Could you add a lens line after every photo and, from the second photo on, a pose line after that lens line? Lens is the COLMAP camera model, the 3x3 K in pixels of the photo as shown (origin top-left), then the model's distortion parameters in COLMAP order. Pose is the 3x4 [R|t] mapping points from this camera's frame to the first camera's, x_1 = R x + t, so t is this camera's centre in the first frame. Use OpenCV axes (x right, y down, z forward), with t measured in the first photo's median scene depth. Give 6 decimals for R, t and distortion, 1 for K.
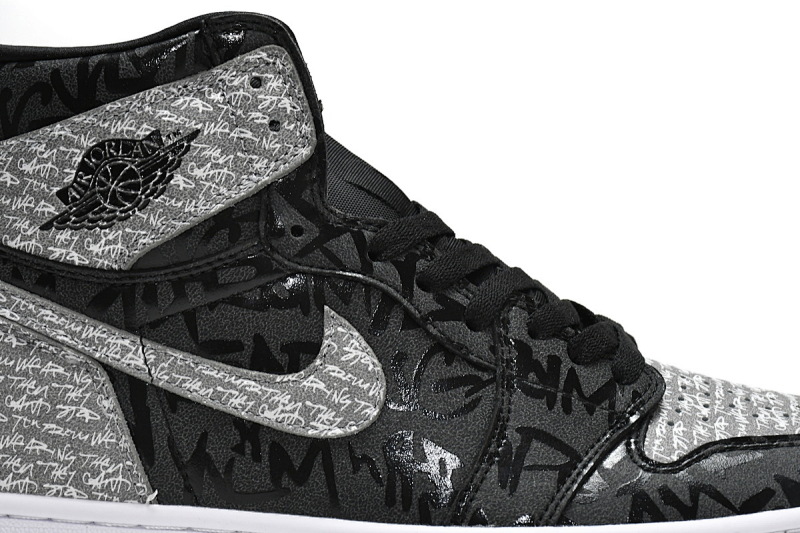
lens RADIAL K [[2525.1, 0, 398.7], [0, 2525.1, 267.2], [0, 0, 1]] dist [-0.119750, 0.000000]
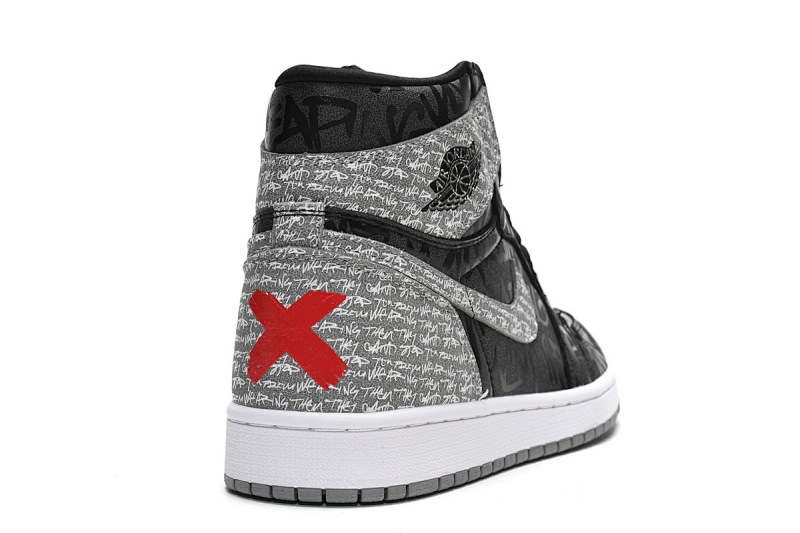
lens RADIAL K [[1670.2, 0, 398.5], [0, 1670.2, 261.4], [0, 0, 1]] dist [-0.479691, 0.000000]
pose [[0.417365, -0.046046, 0.907571, -0.974897], [0.014226, 0.998924, 0.044139, -0.028033], [-0.908627, -0.005512, 0.417571, 0.639912]]
